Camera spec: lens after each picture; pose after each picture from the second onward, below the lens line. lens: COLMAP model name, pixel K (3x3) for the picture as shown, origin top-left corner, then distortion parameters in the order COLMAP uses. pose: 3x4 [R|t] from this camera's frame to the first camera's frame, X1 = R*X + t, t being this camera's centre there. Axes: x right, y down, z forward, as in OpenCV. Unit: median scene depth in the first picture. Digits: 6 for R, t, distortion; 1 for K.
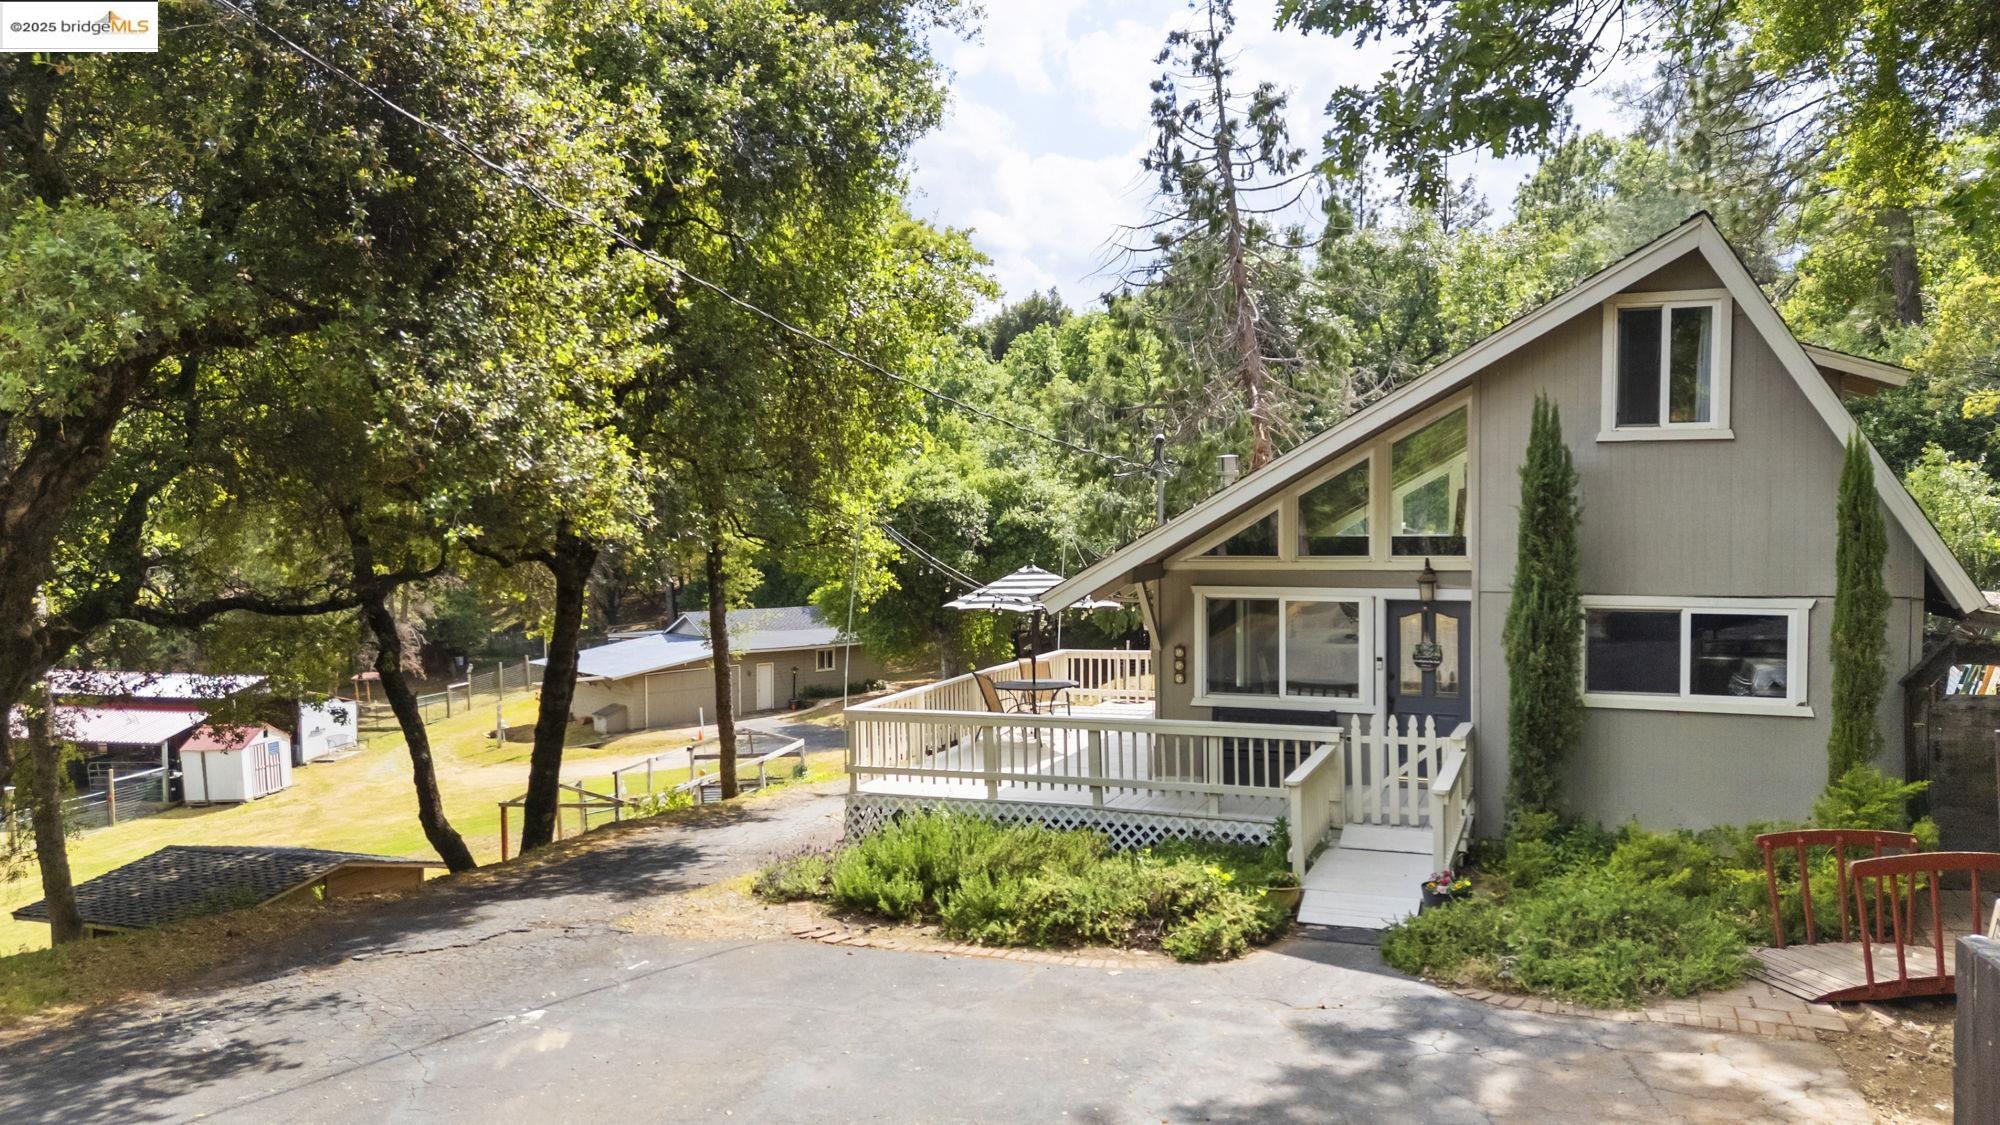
lens RADIAL K [[1450.3, 0, 1001.7], [0, 1450.3, 573.2], [0, 0, 1]] dist [0.132489, -0.210707]
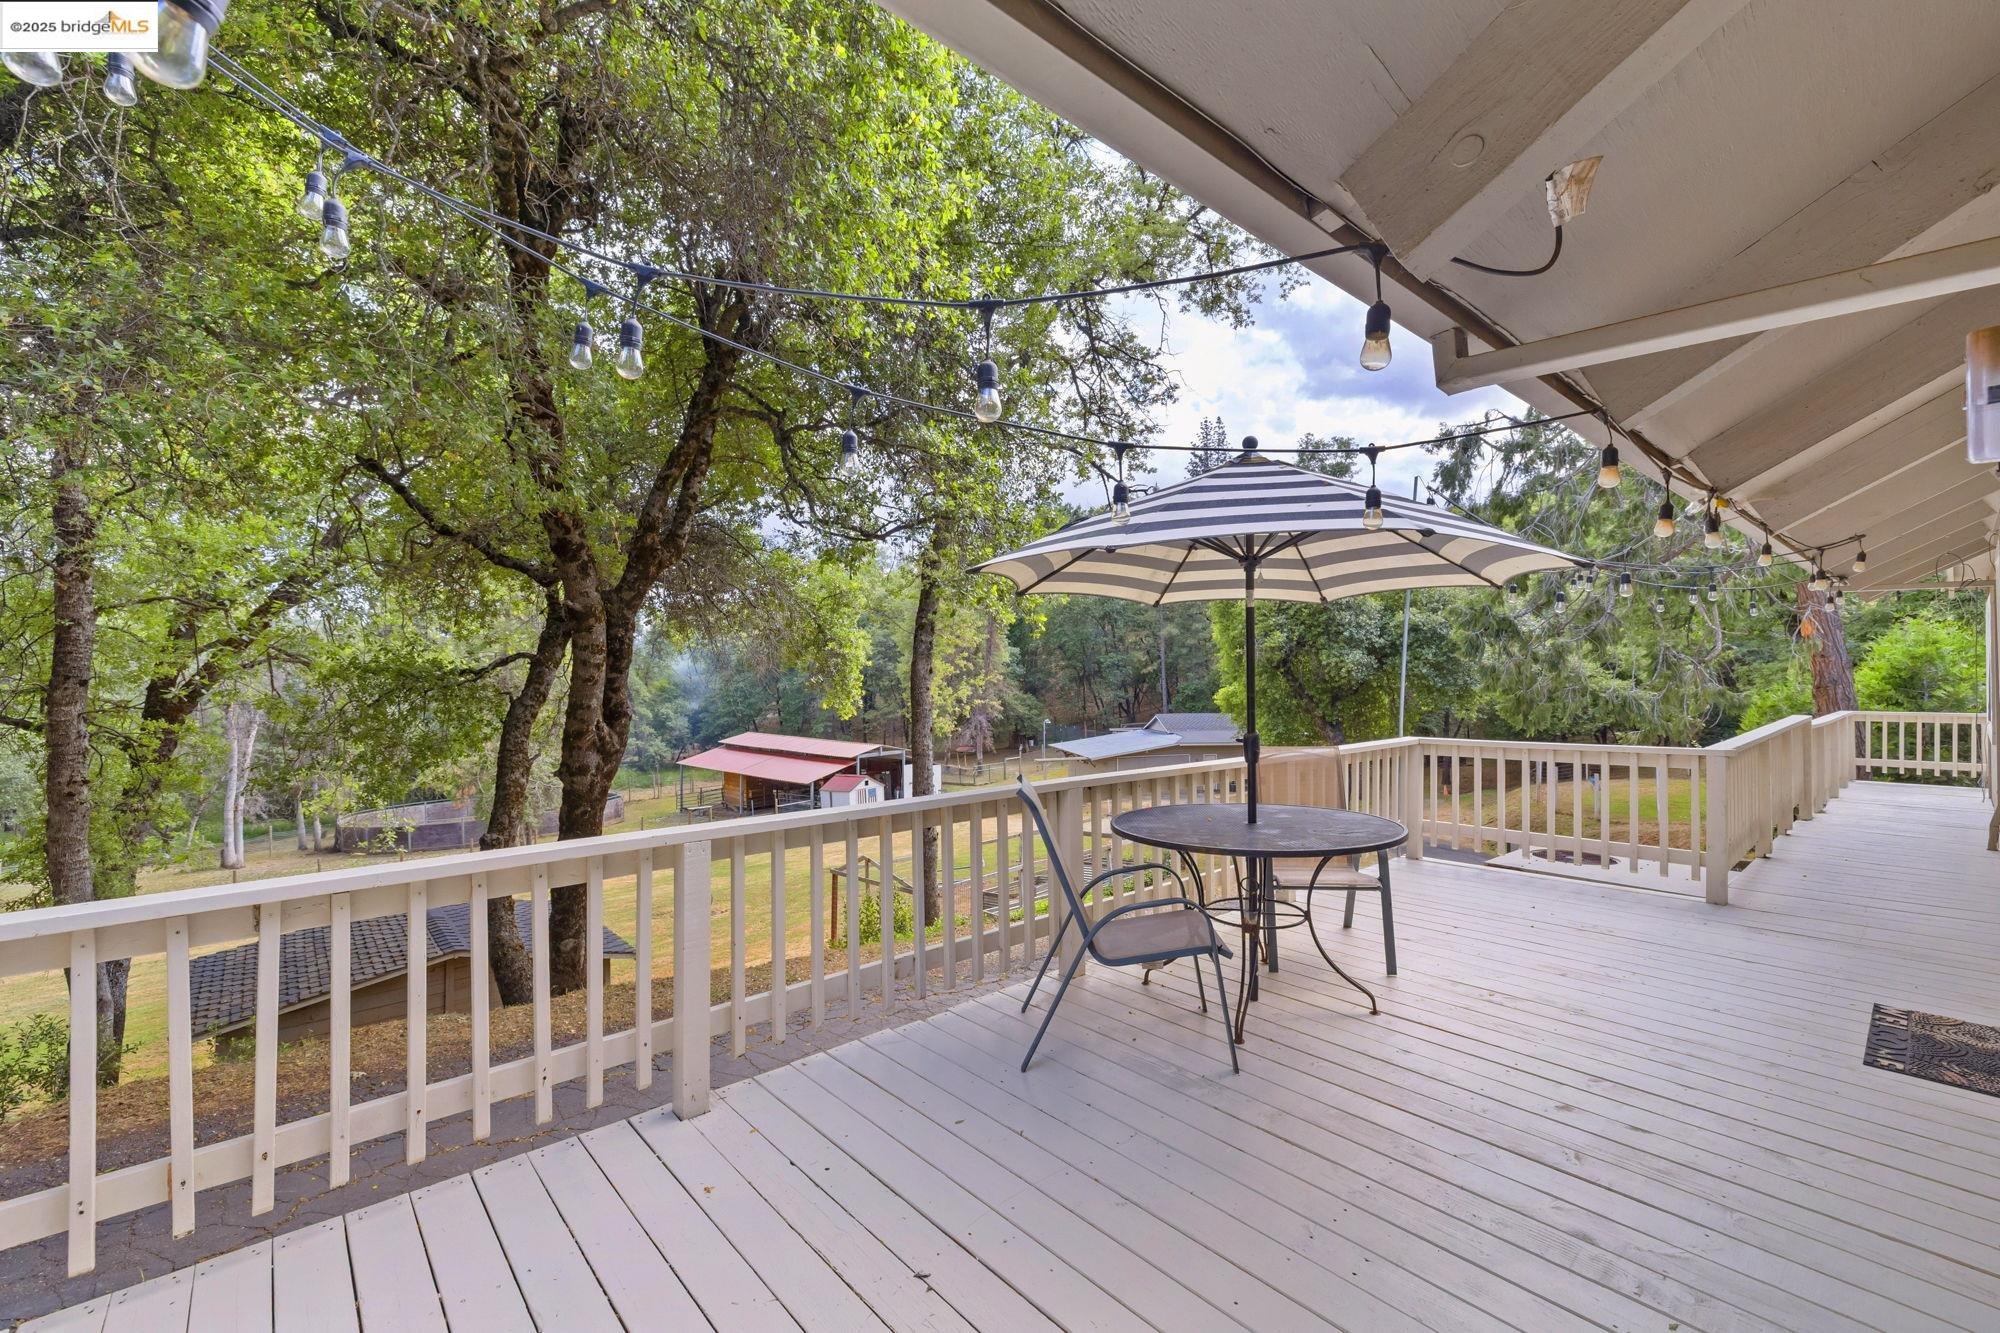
lens RADIAL K [[854.9, 0, 992.8], [0, 854.9, 663.0], [0, 0, 1]] dist [0.000612, -0.000032]
pose [[0.888197, 0.000579, -0.459463, 0.082406], [-0.020501, 0.999053, -0.038373, 0.070152], [0.459006, 0.043502, 0.887368, 1.133918]]
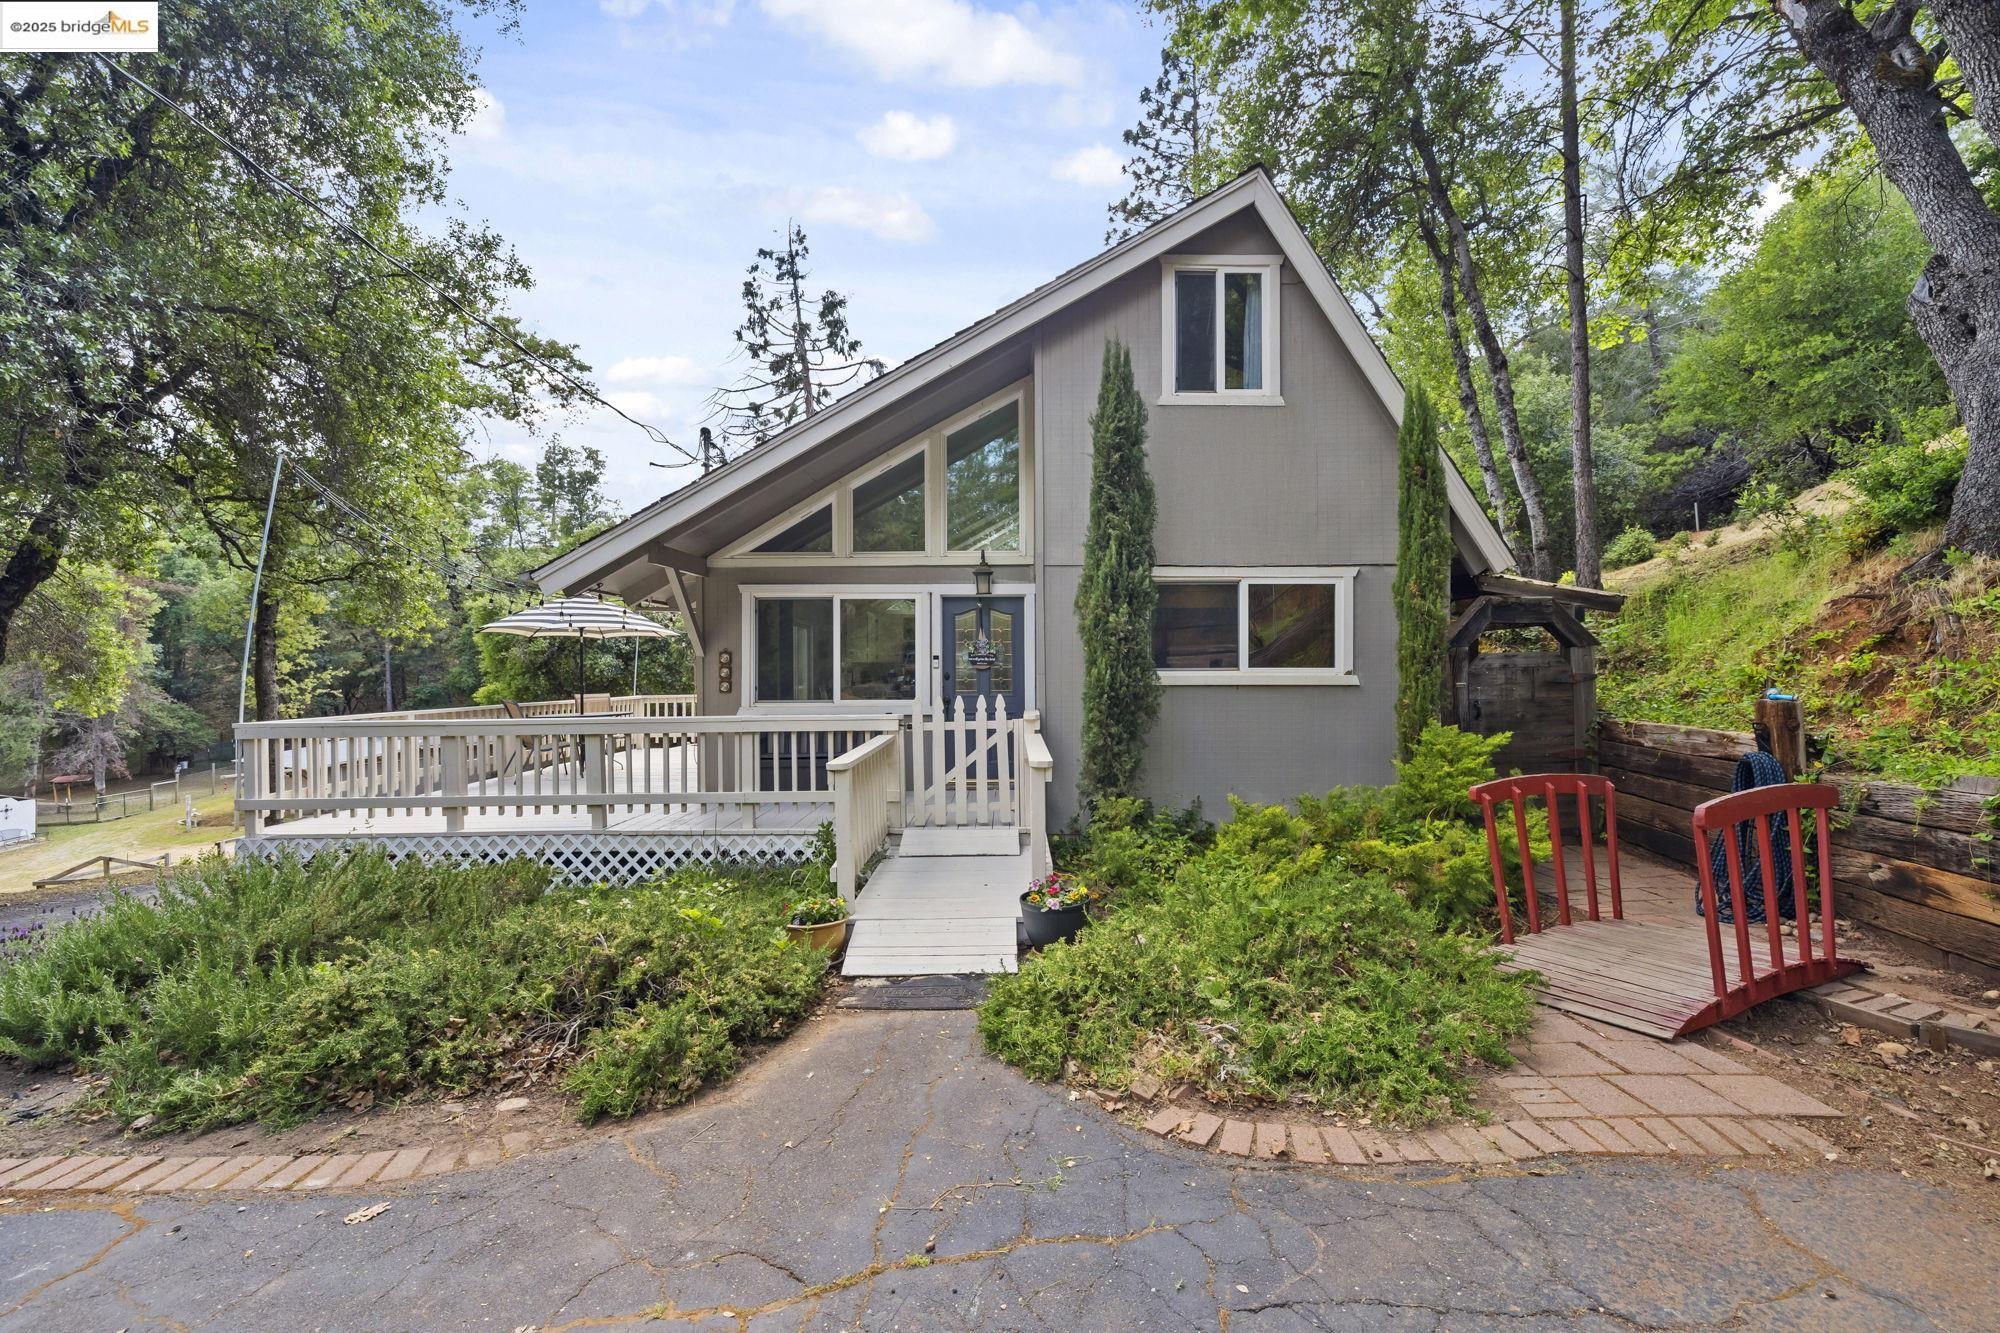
lens RADIAL K [[846.3, 0, 1010.6], [0, 846.3, 661.1], [0, 0, 1]] dist [0.001219, -0.000010]
pose [[0.930668, 0.006679, 0.365805, 0.114358], [0.011971, 0.998742, -0.048692, 0.101505], [-0.365670, 0.049695, 0.929417, 0.530445]]
